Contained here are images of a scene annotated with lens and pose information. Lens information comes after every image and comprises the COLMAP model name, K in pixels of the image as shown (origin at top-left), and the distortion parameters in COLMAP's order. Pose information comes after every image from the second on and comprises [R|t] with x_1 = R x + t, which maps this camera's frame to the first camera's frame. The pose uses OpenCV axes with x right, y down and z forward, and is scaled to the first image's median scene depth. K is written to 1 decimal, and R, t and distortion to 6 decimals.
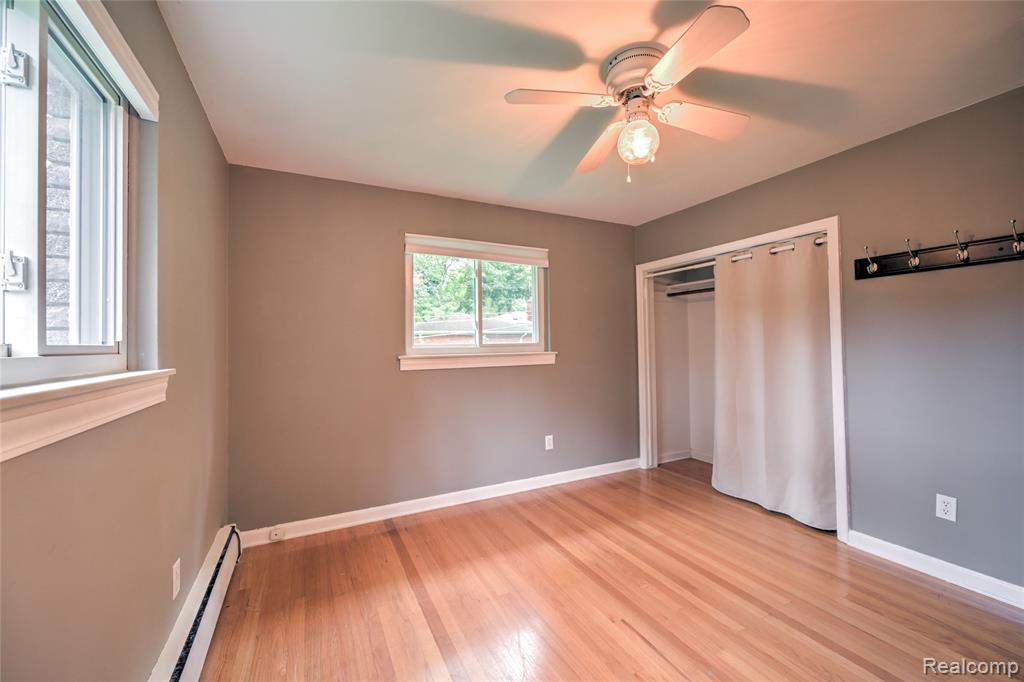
lens RADIAL K [[404.4, 0, 517.6], [0, 404.4, 346.3], [0, 0, 1]] dist [0.000108, 0.000017]
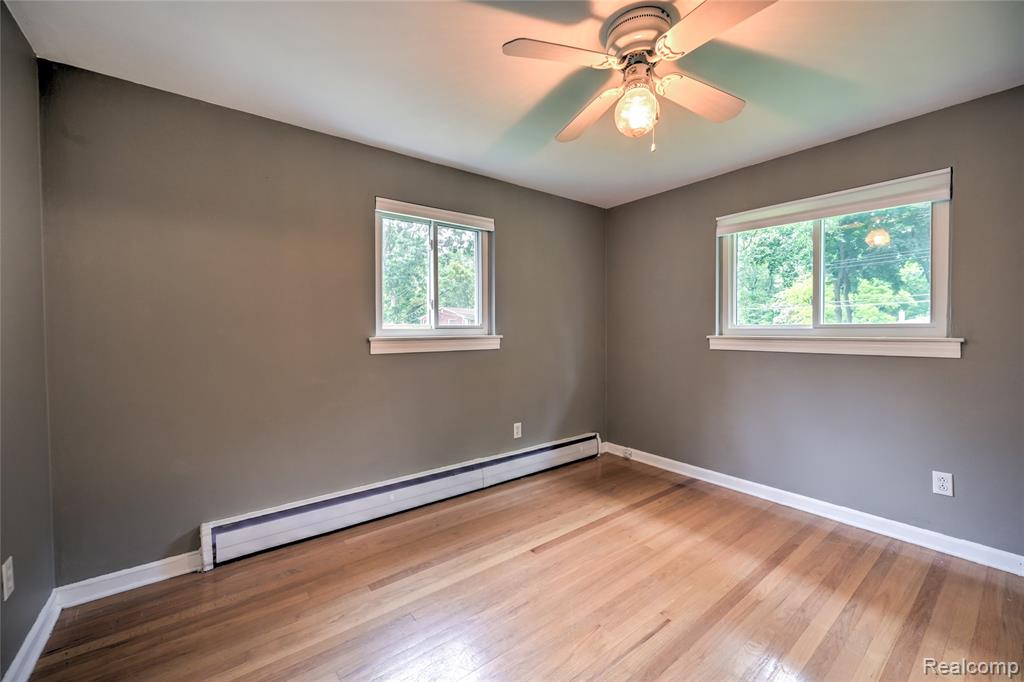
lens RADIAL K [[404.4, 0, 517.6], [0, 404.4, 346.3], [0, 0, 1]] dist [0.000108, 0.000017]
pose [[0.184251, 0.054806, -0.981350, 0.742464], [-0.003198, 0.998472, 0.055162, -0.004007], [0.982874, -0.007026, 0.184145, 0.334406]]
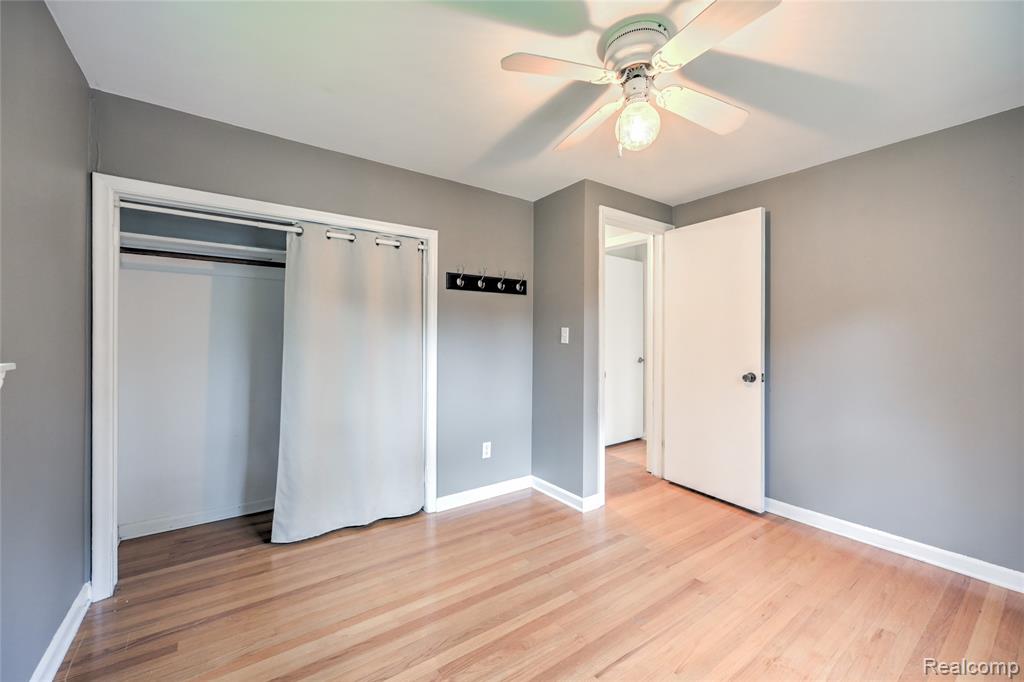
lens RADIAL K [[404.4, 0, 517.6], [0, 404.4, 346.3], [0, 0, 1]] dist [0.000108, 0.000017]
pose [[-0.140828, -0.003468, 0.990028, -0.358723], [0.009709, 0.999941, 0.004884, 0.003900], [-0.989986, 0.010300, -0.140786, 0.872970]]
